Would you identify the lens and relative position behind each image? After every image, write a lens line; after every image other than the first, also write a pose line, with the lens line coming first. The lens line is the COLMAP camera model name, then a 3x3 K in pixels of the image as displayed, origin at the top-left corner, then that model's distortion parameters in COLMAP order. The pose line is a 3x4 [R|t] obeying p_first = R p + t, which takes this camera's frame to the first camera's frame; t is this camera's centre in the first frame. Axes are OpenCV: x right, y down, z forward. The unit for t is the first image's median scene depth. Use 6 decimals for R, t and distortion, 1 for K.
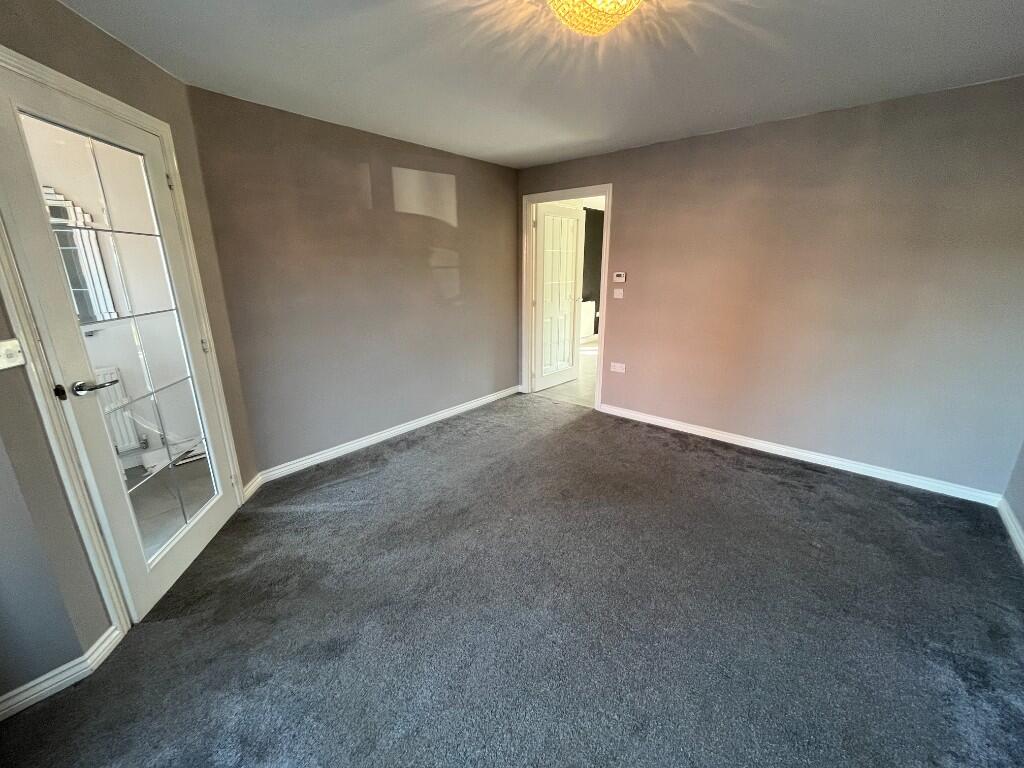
lens RADIAL K [[415.1, 0, 513.4], [0, 415.1, 379.7], [0, 0, 1]] dist [-0.008064, -0.000078]
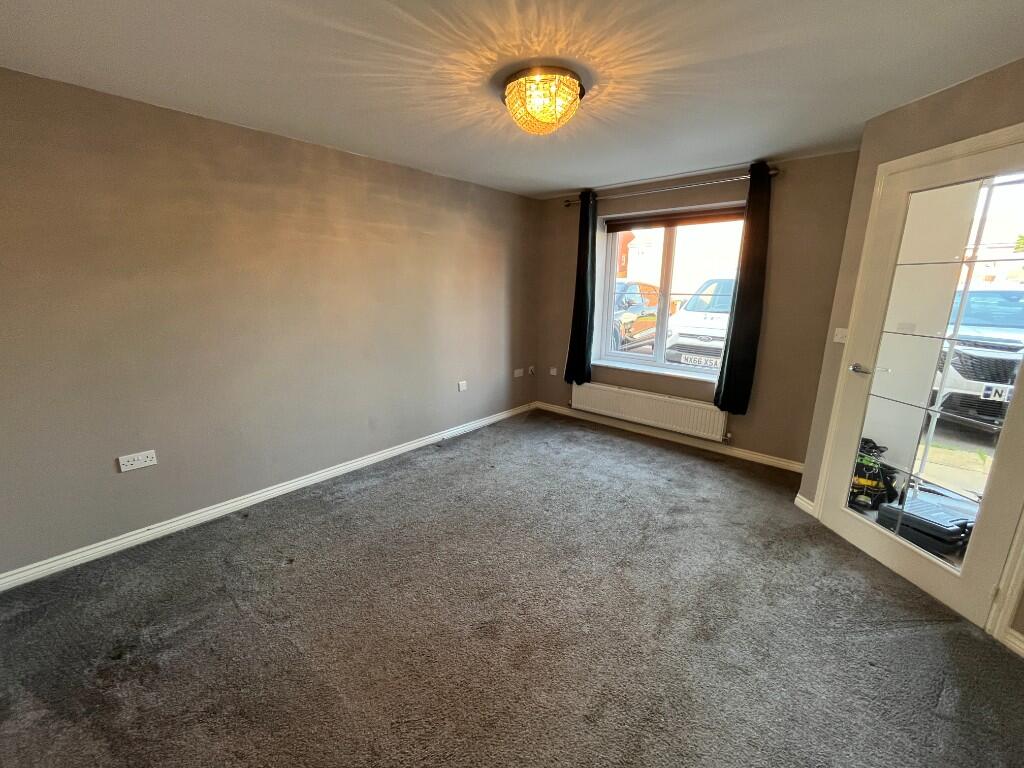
lens RADIAL K [[415.1, 0, 518.3], [0, 415.1, 386.2], [0, 0, 1]] dist [-0.008064, -0.000078]
pose [[-0.999974, -0.005928, 0.004102, 0.116923], [-0.003151, 0.871276, 0.490783, -0.339908], [-0.006483, 0.490758, -0.871272, 1.190012]]
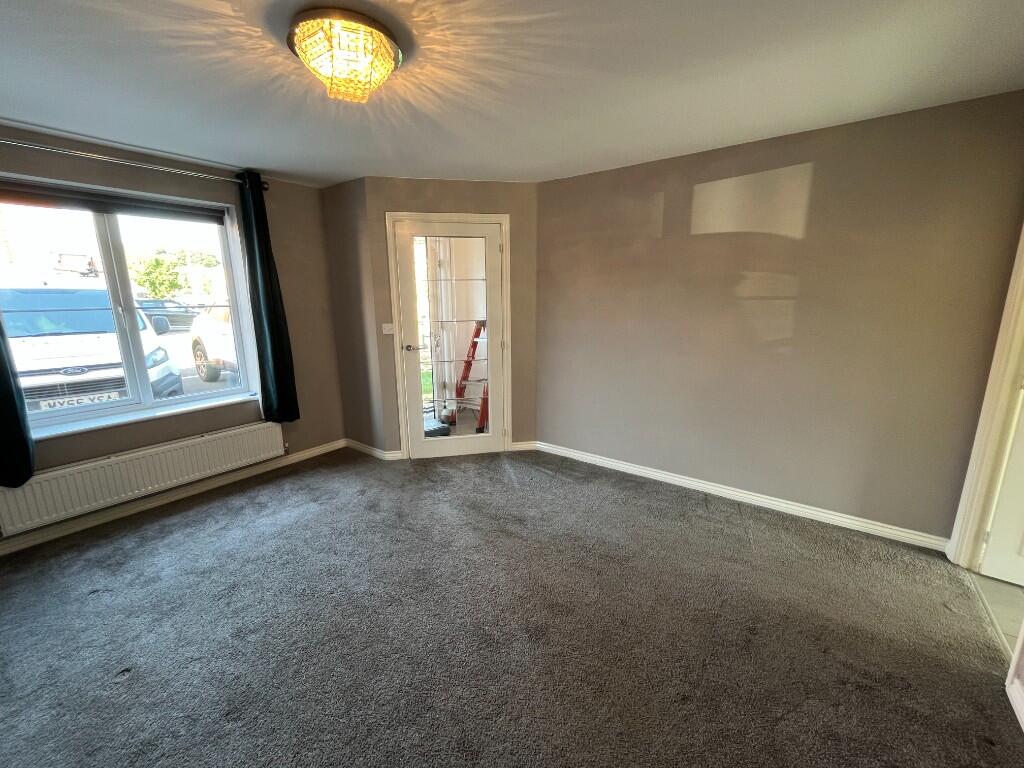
lens RADIAL K [[415.1, 0, 505.4], [0, 415.1, 382.1], [0, 0, 1]] dist [-0.008064, -0.000078]
pose [[0.058359, 0.202792, -0.977481, 0.660557], [-0.260870, 0.948226, 0.181147, -0.179836], [0.963608, 0.244424, 0.108240, 0.649542]]
